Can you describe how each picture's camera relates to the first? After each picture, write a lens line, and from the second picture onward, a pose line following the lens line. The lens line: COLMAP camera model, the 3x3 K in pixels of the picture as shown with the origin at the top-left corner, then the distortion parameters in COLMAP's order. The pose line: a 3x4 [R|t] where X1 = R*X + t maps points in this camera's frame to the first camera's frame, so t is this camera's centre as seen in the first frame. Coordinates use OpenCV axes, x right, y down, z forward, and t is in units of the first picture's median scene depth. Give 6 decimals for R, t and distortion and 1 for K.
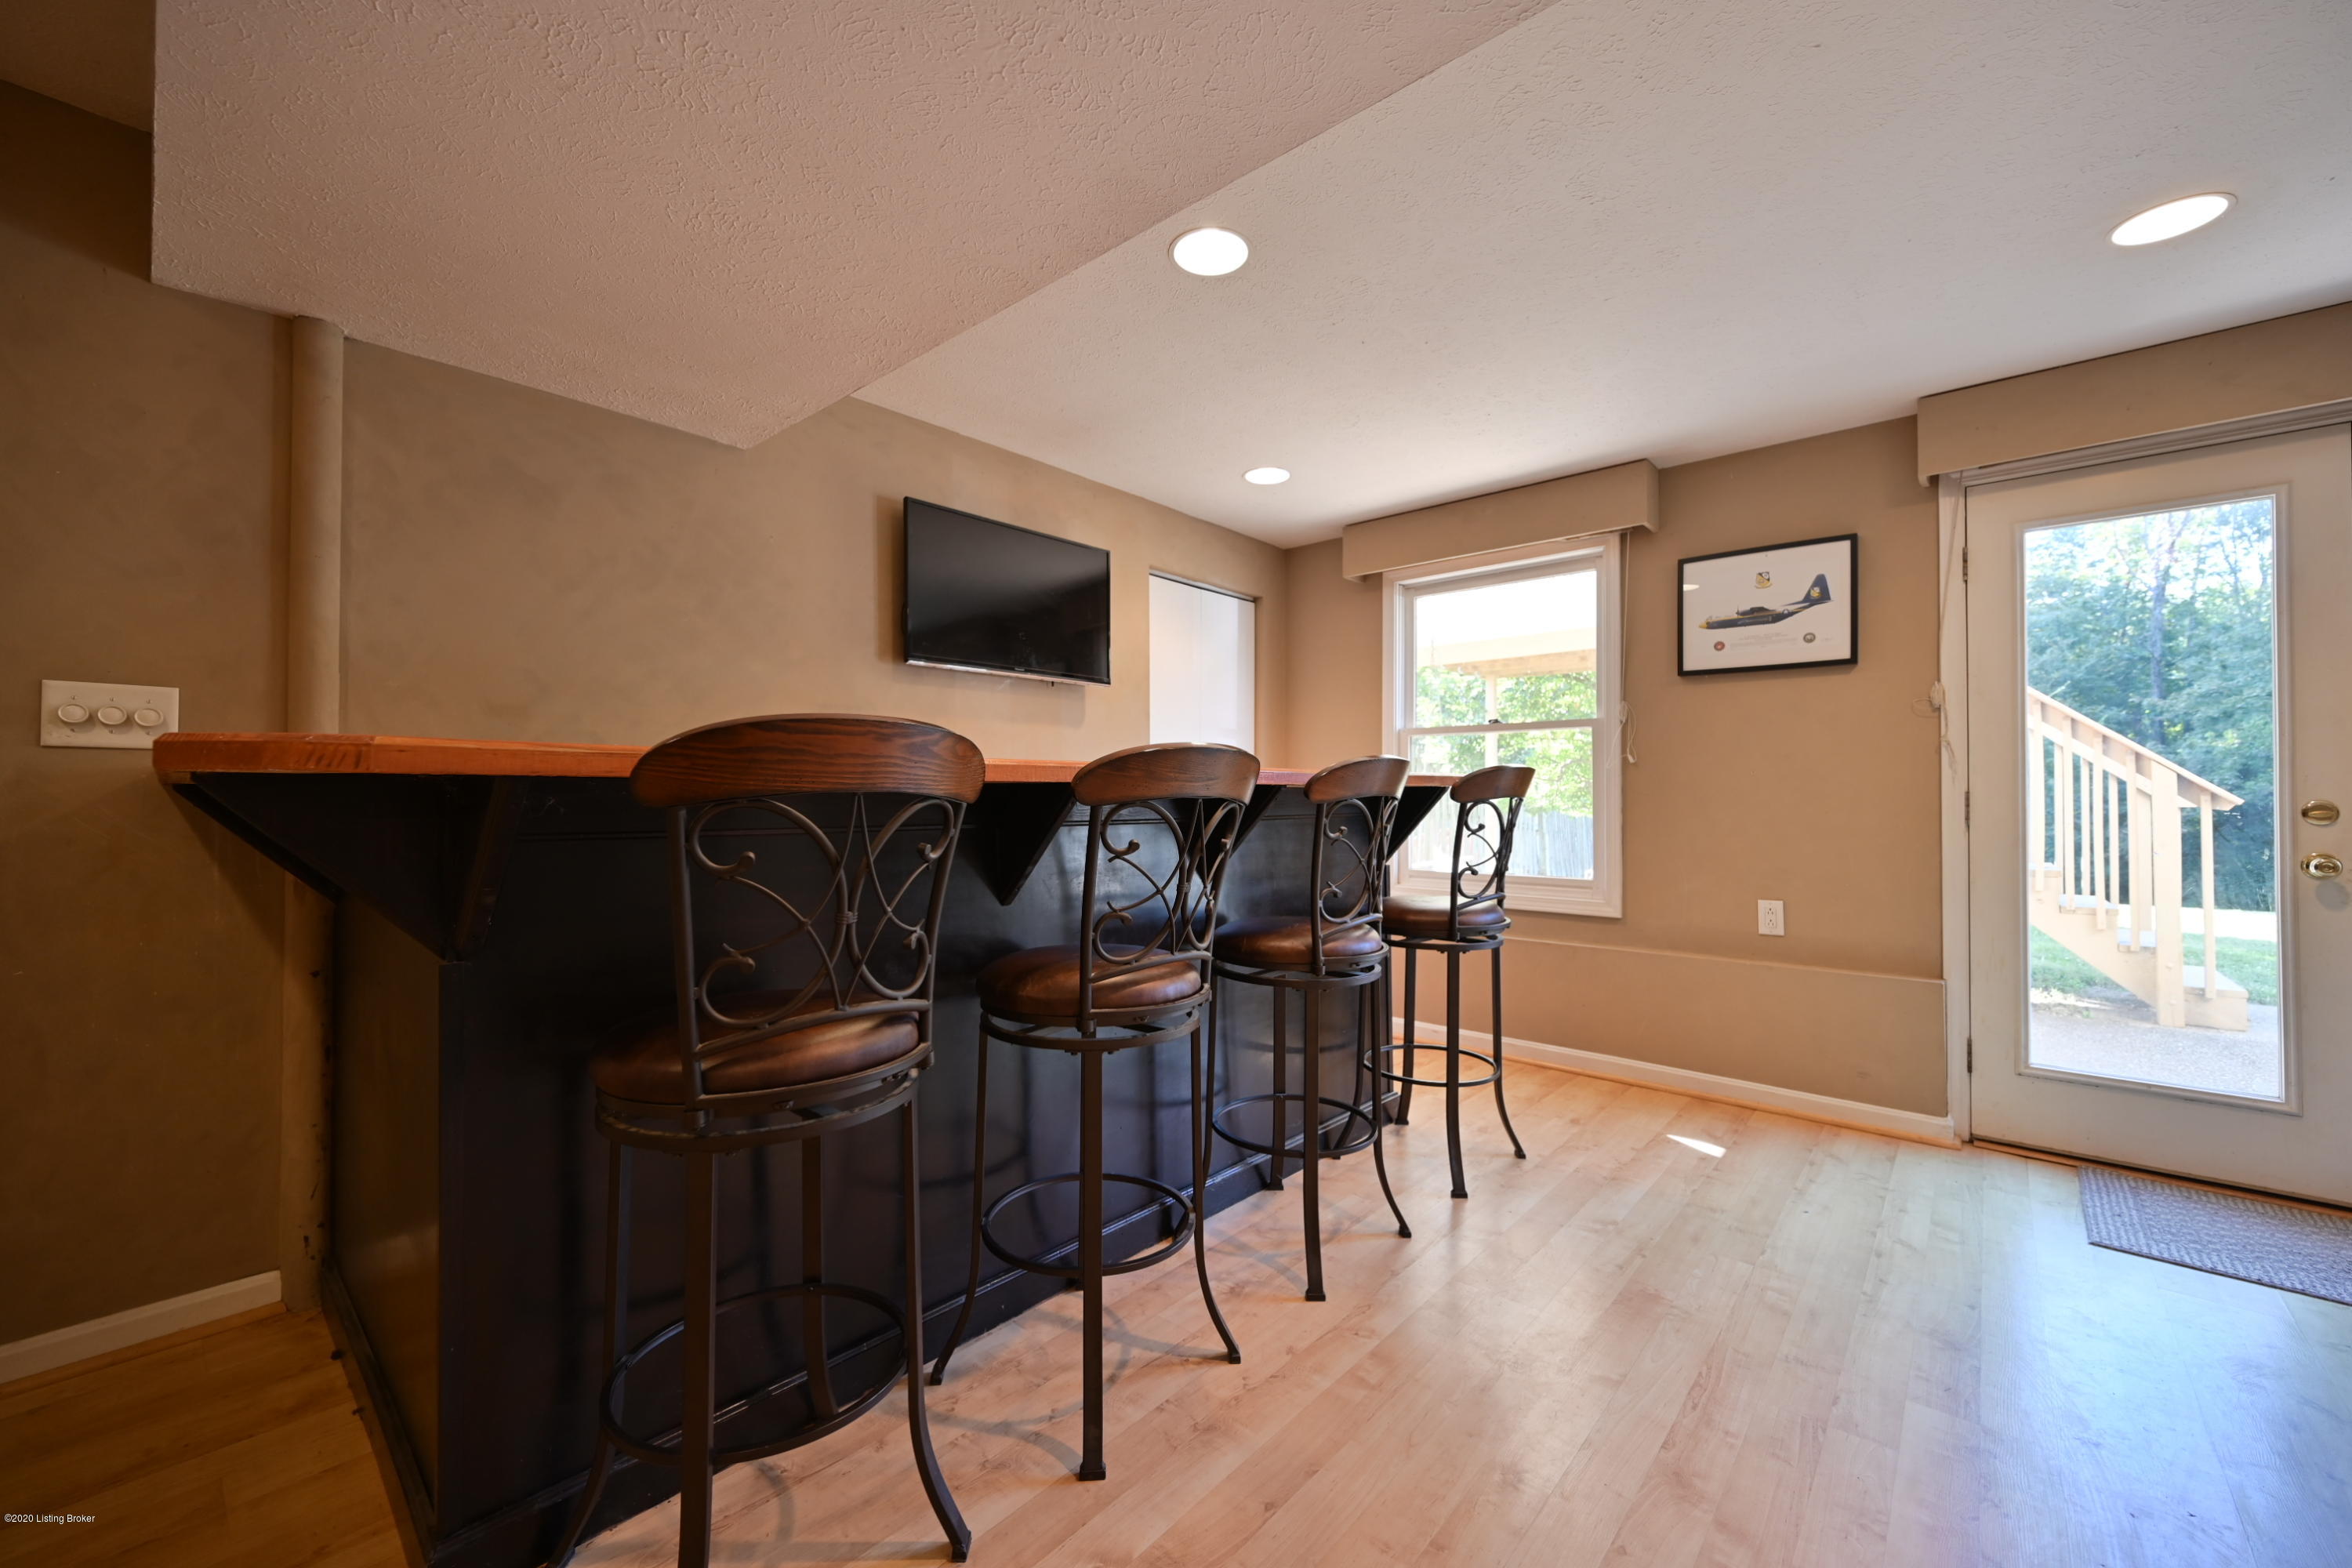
lens RADIAL K [[920.9, 0, 1170.7], [0, 920.9, 788.5], [0, 0, 1]] dist [-0.009547, 0.000006]
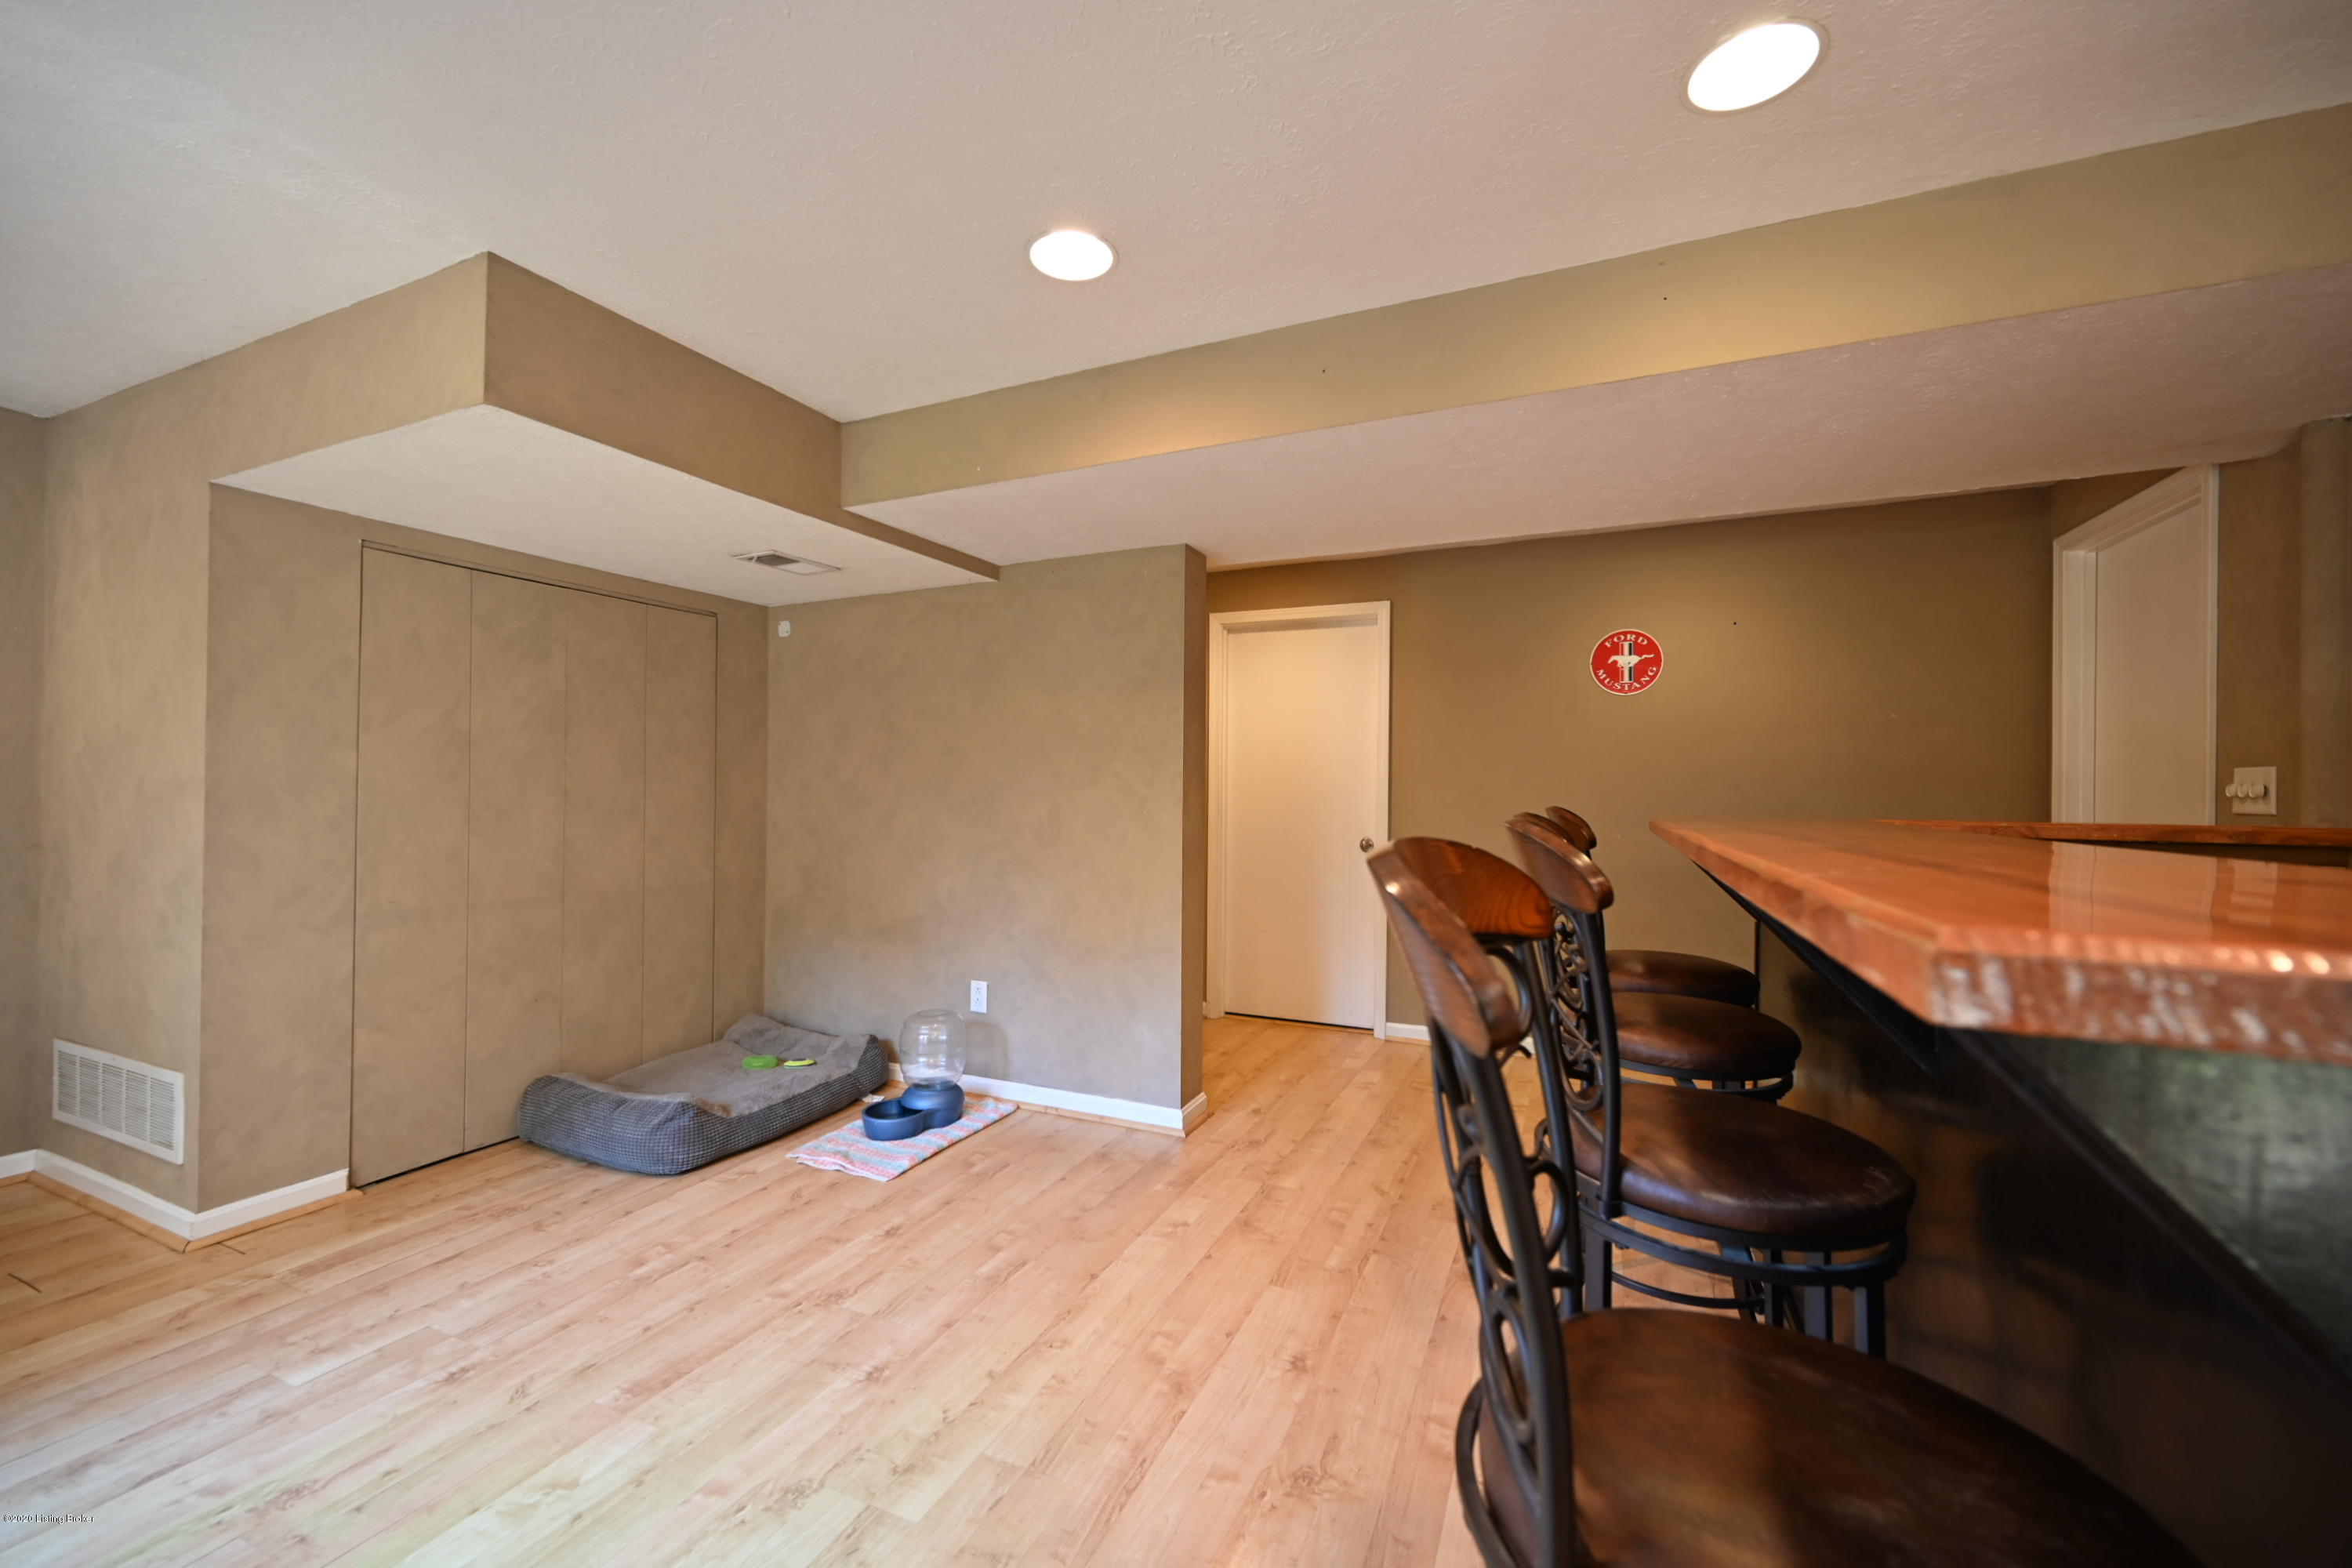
lens RADIAL K [[930.2, 0, 1173.8], [0, 930.2, 786.3], [0, 0, 1]] dist [0.001862, 0.000266]
pose [[-0.954916, -0.009635, -0.296719, 0.437929], [-0.004864, 0.999847, -0.016811, -0.030917], [0.296835, -0.014610, -0.954817, 1.030655]]
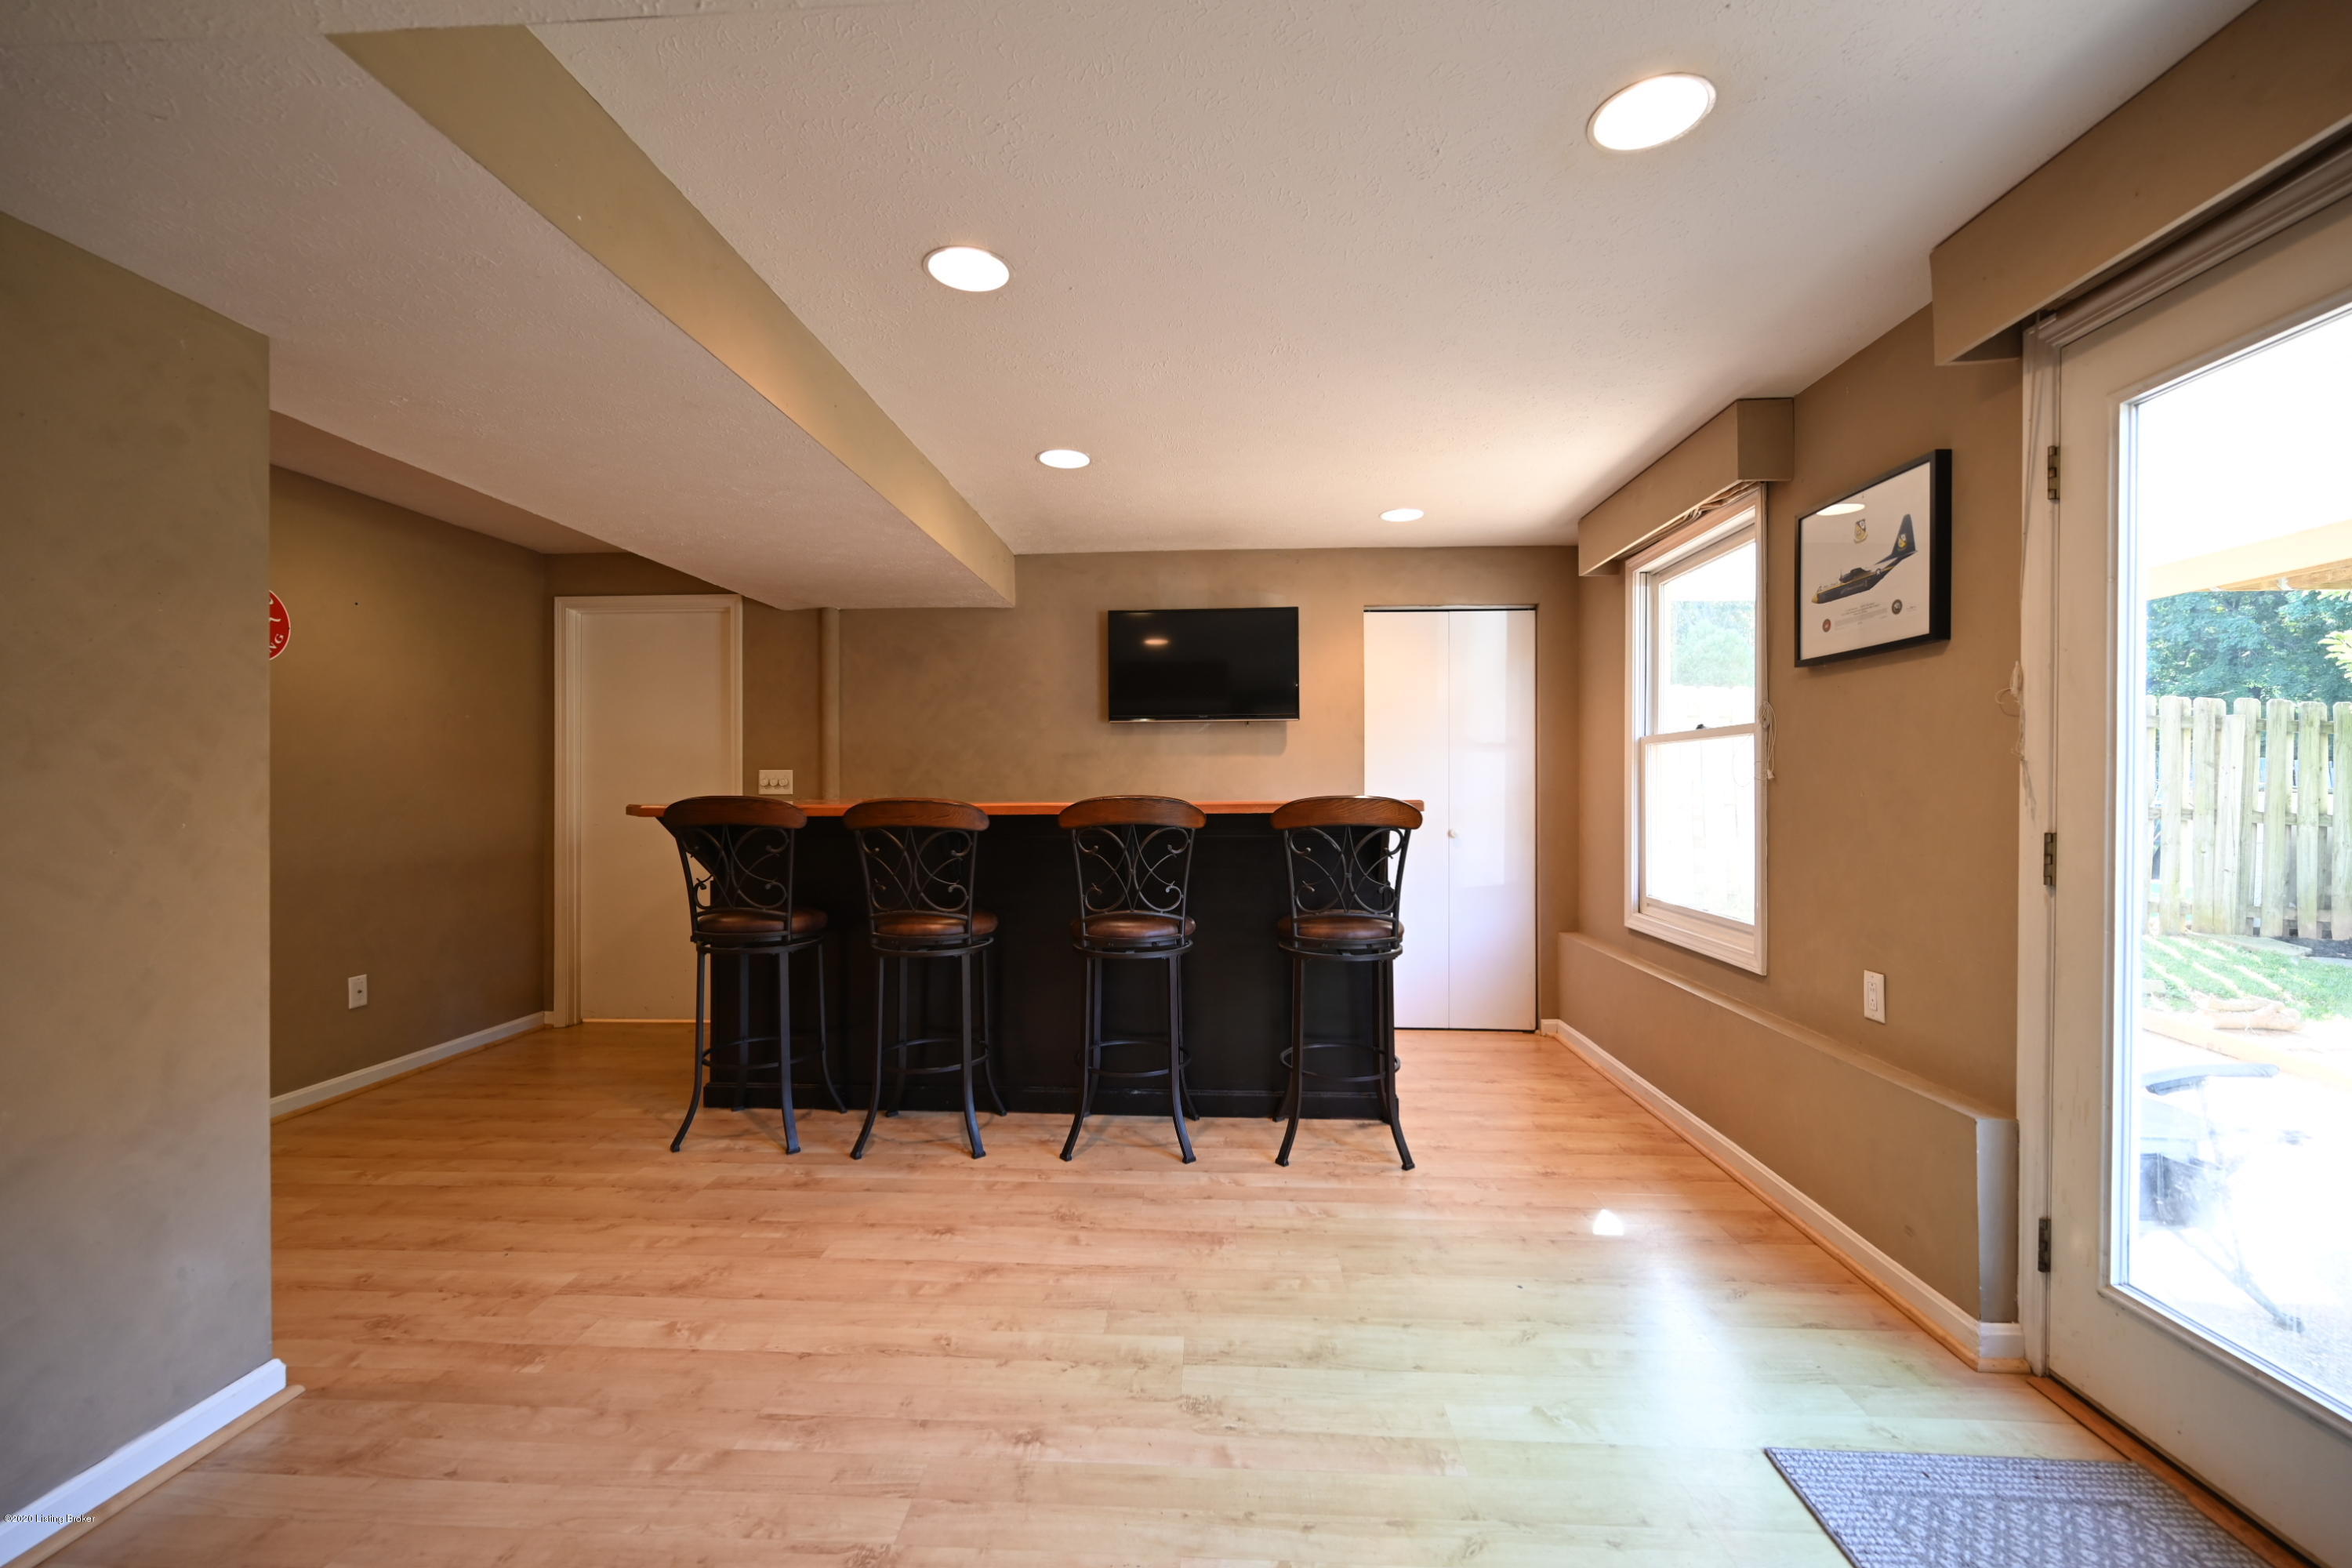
lens RADIAL K [[962.5, 0, 1176.0], [0, 962.5, 784.0], [0, 0, 1]] dist [0.001127, 0.000026]
pose [[0.628533, -0.007085, -0.777751, 0.936686], [0.013328, 0.999910, 0.001662, -0.036545], [0.777669, -0.011411, 0.628570, 0.098418]]
